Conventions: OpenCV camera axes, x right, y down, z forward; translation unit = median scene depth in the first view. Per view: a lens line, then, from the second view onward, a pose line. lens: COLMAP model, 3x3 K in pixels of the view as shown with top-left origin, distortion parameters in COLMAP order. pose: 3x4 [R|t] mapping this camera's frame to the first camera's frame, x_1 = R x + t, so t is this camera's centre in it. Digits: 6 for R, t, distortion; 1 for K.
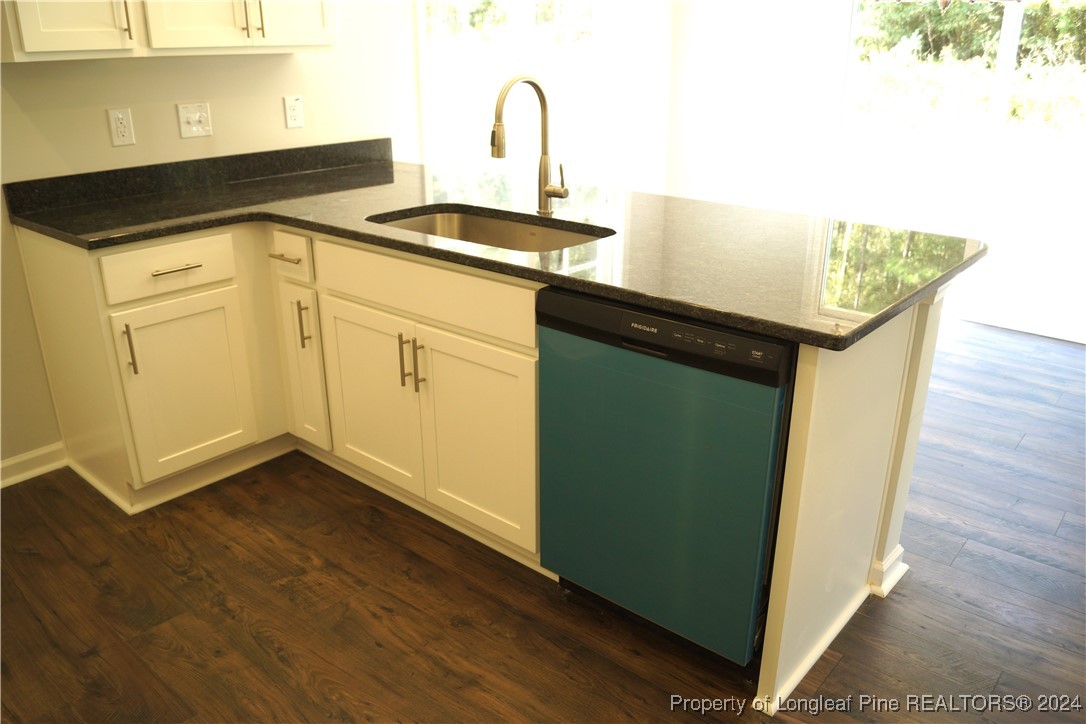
lens RADIAL K [[842.1, 0, 542.7], [0, 842.1, 377.1], [0, 0, 1]] dist [-0.085209, 0.014575]
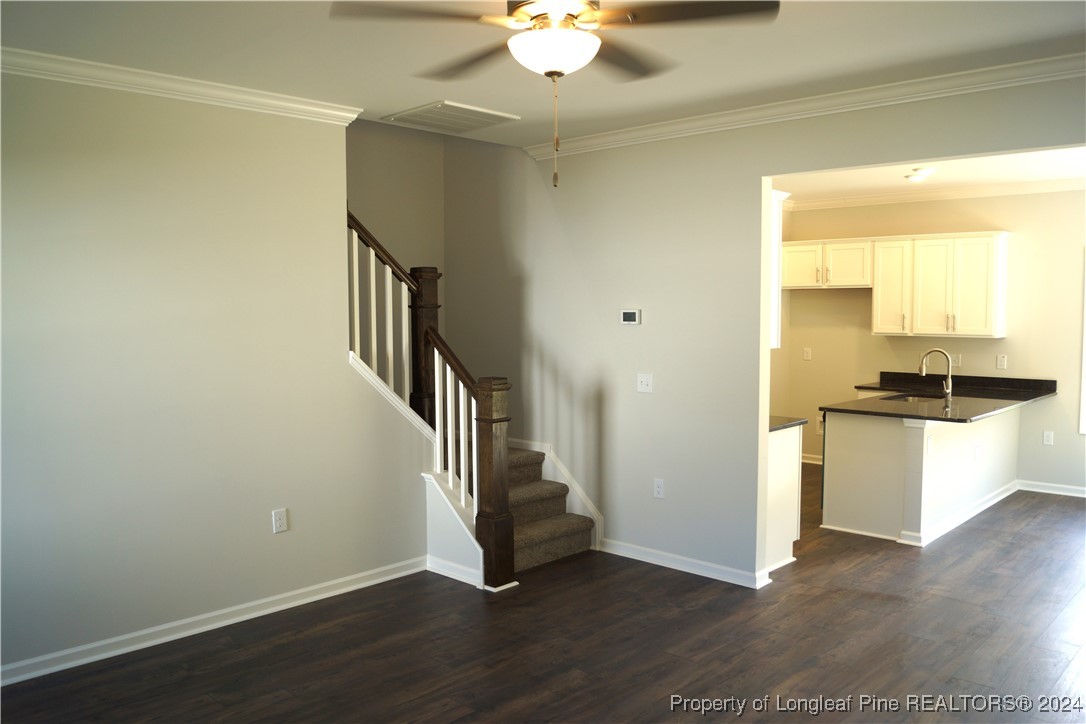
lens RADIAL K [[859.2, 0, 544.0], [0, 859.2, 380.5], [0, 0, 1]] dist [-0.082804, 0.016528]
pose [[-0.054158, 0.081327, -0.995215, 2.271546], [-0.367118, 0.925250, 0.095588, -0.038133], [0.928596, 0.370538, -0.020253, -0.103313]]
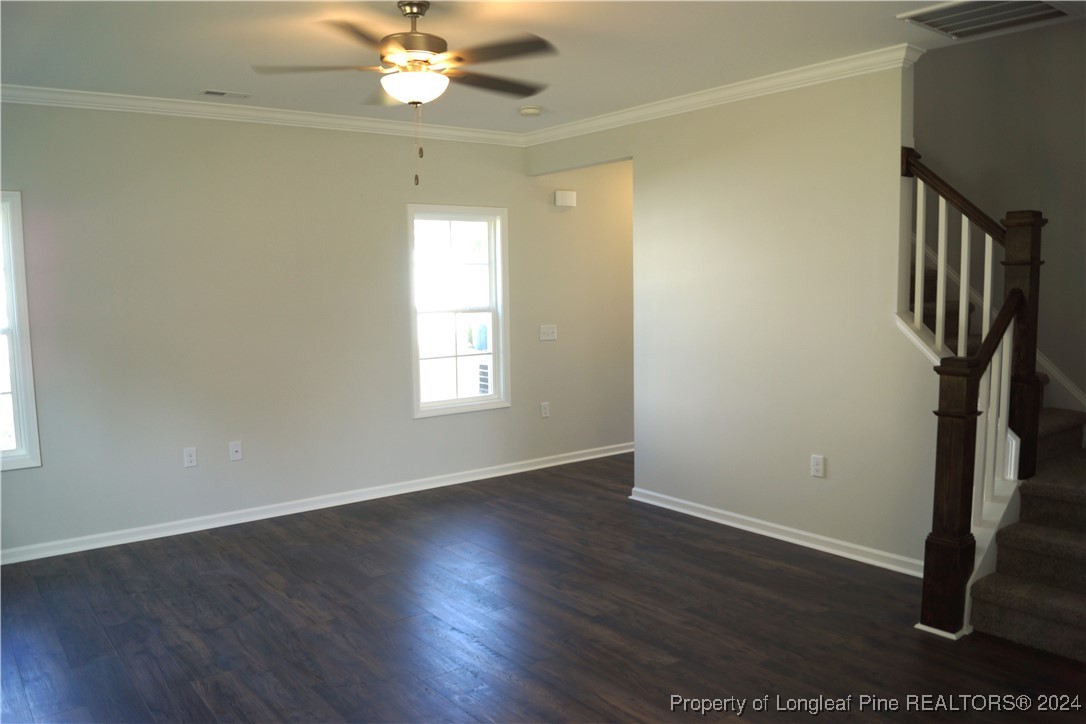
lens RADIAL K [[842.1, 0, 542.7], [0, 842.1, 377.1], [0, 0, 1]] dist [-0.085209, 0.014575]
pose [[-0.978602, -0.015937, 0.205146, 0.956292], [0.083953, 0.879311, 0.468790, -0.437732], [-0.187858, 0.475981, -0.859157, 0.934756]]
